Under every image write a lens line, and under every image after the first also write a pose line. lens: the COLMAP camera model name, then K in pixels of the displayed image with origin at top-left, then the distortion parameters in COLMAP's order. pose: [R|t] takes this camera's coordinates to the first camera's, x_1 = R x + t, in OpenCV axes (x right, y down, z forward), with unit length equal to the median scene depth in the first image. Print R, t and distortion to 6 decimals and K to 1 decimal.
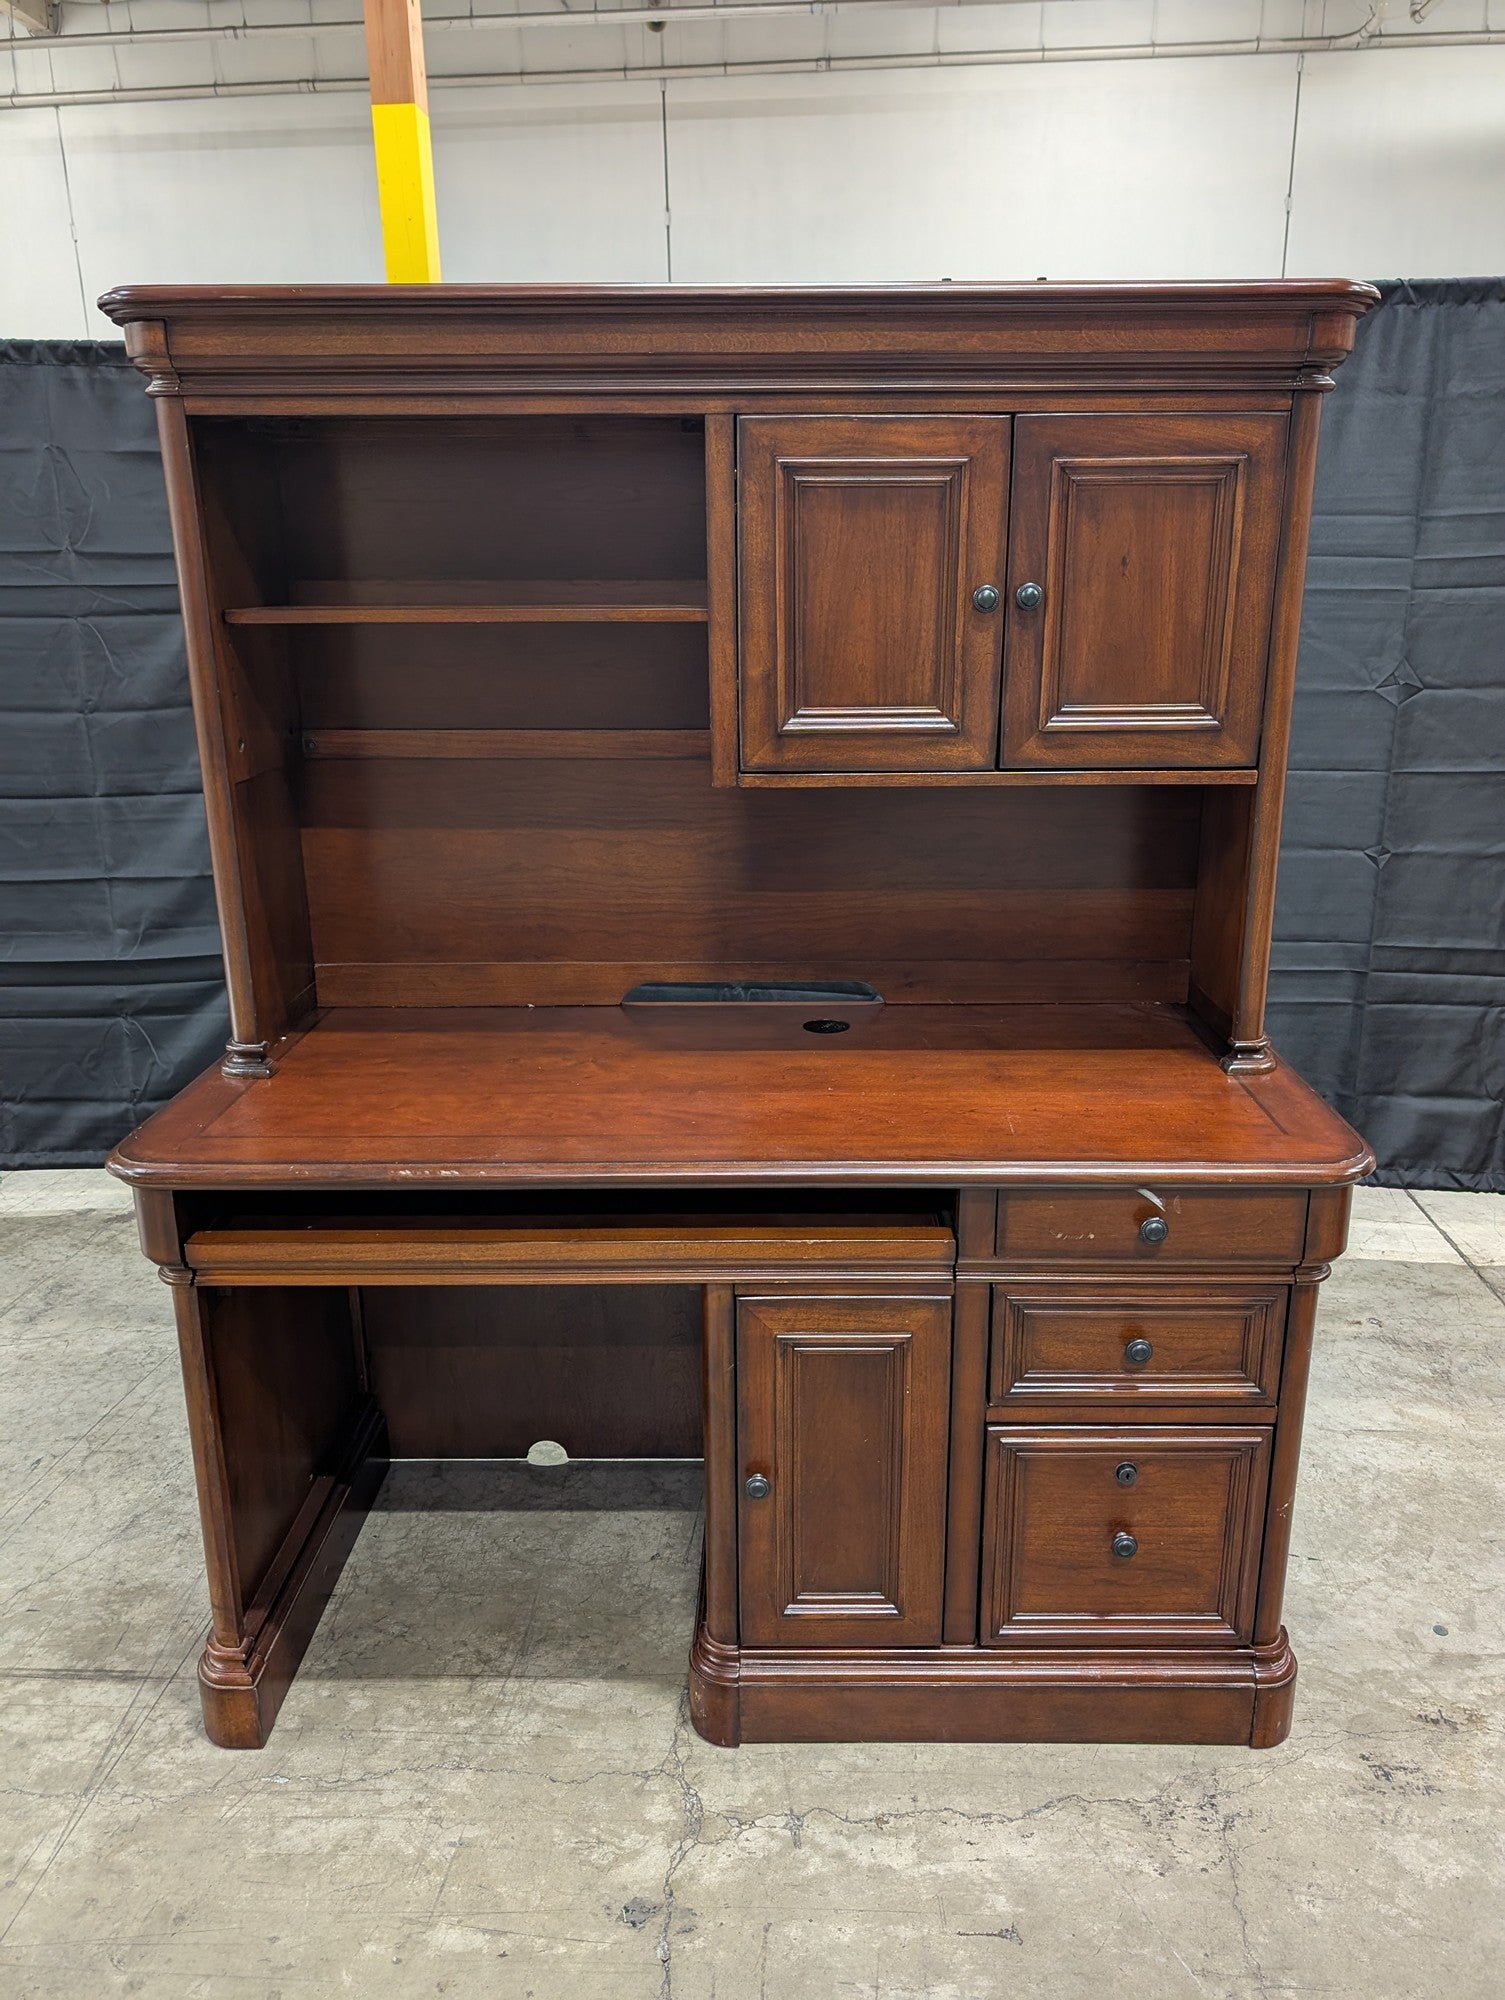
lens RADIAL K [[1493.2, 0, 752.5], [0, 1493.2, 1000.0], [0, 0, 1]] dist [0.010369, -0.014756]
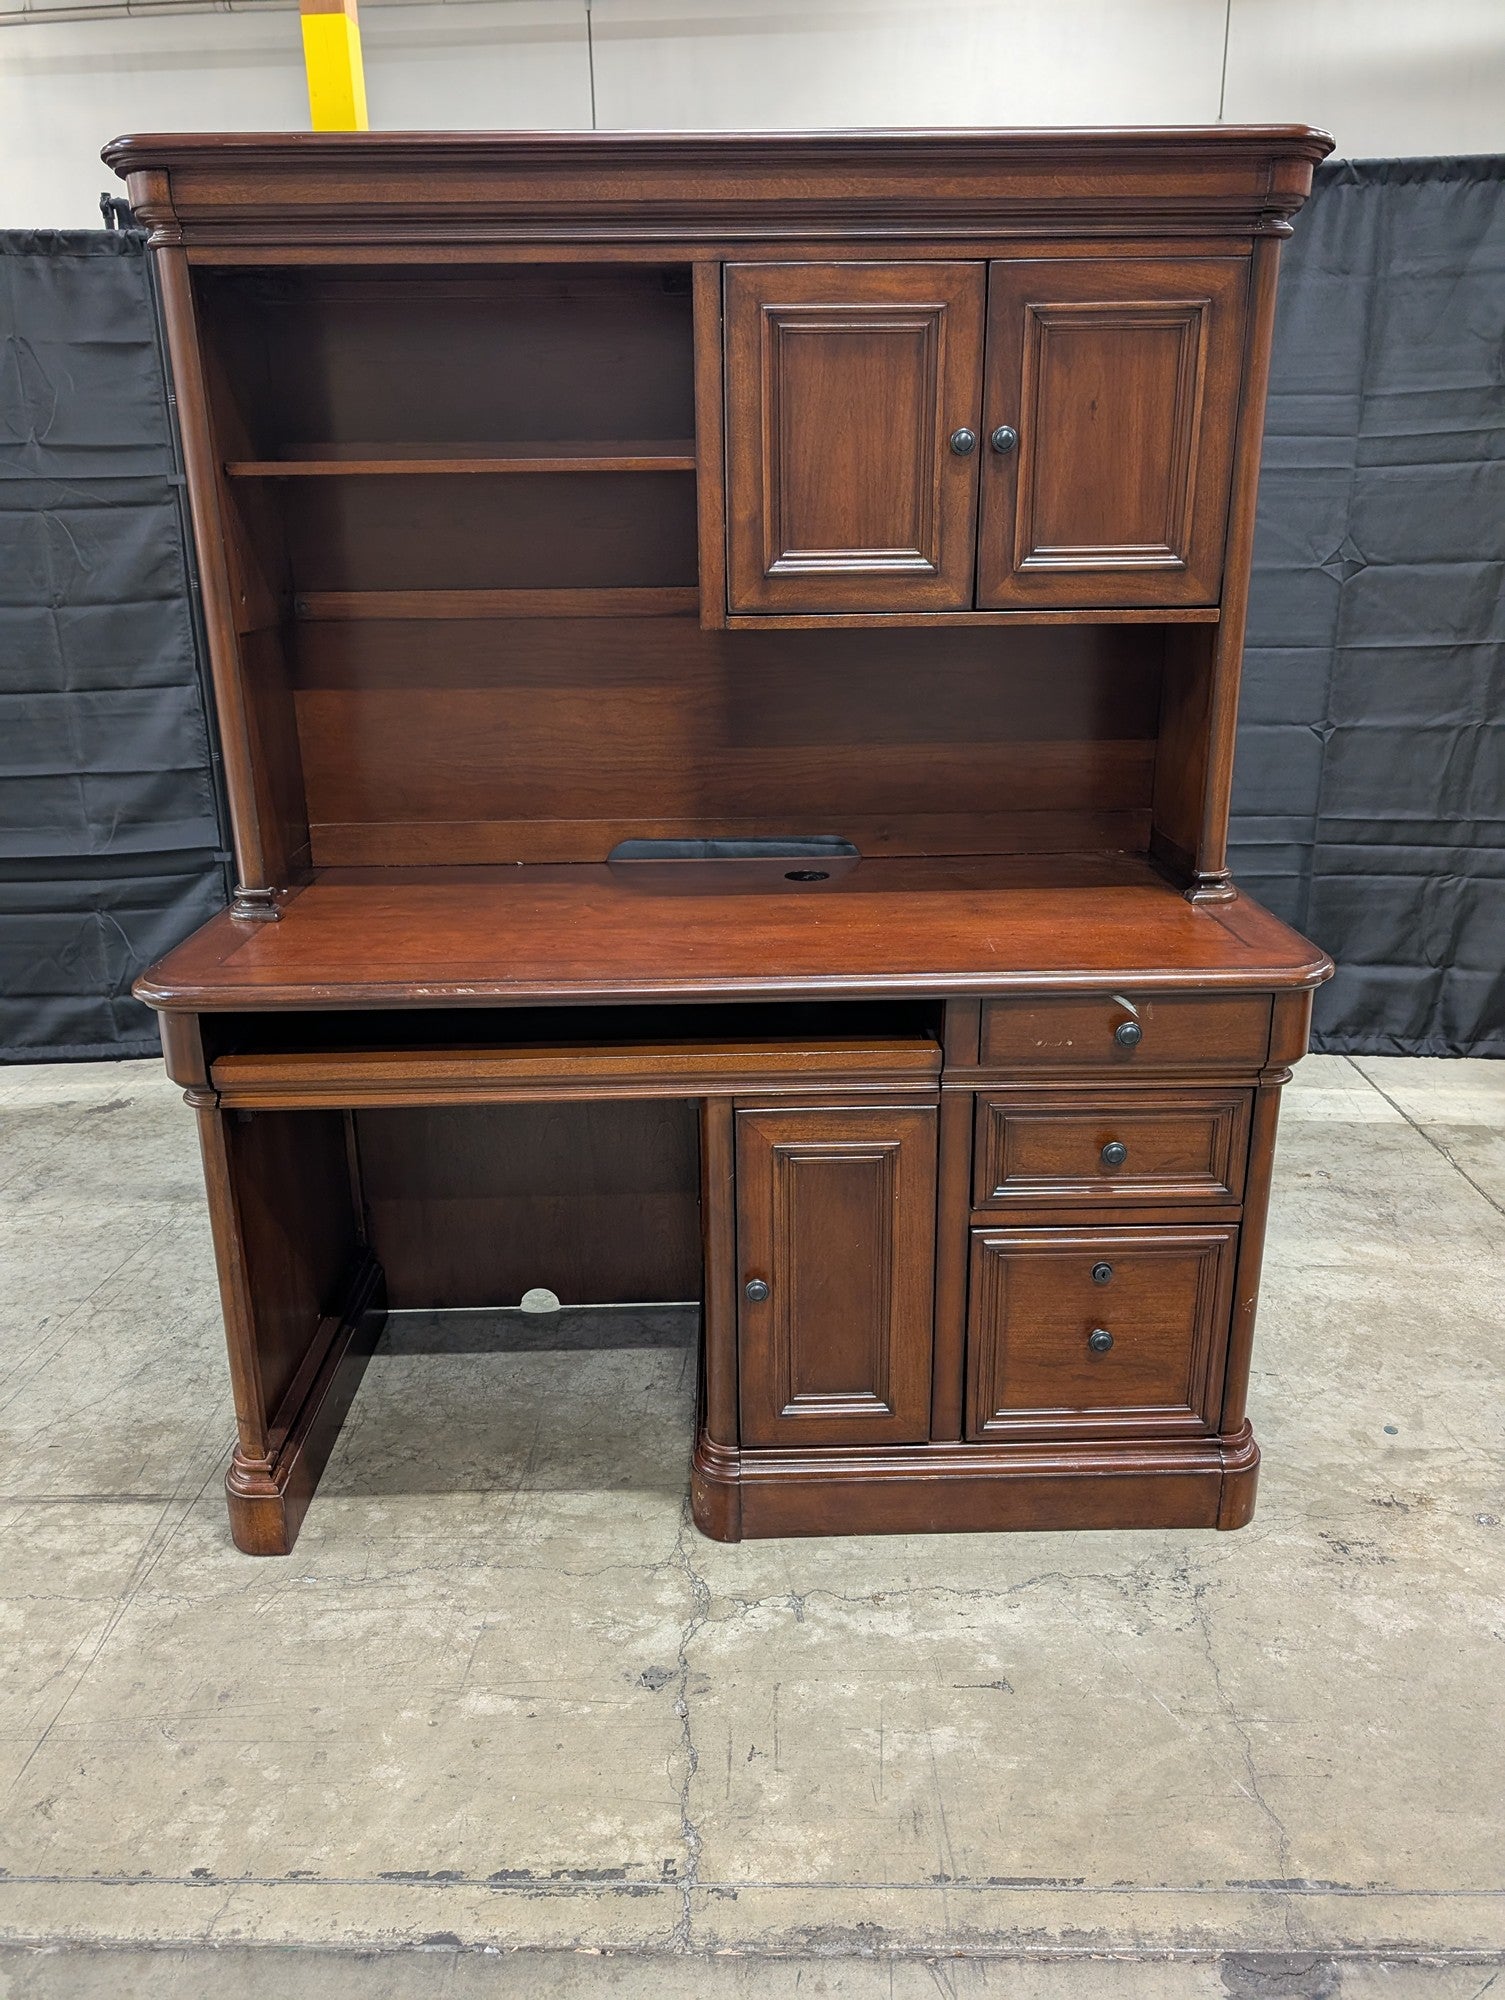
lens RADIAL K [[1500.3, 0, 723.5], [0, 1500.3, 1000.5], [0, 0, 1]] dist [0.013350, -0.021256]
pose [[0.999550, -0.016731, 0.024886, -0.042178], [0.015944, 0.999376, 0.031506, 0.083216], [-0.025397, -0.031095, 0.999194, -0.056021]]
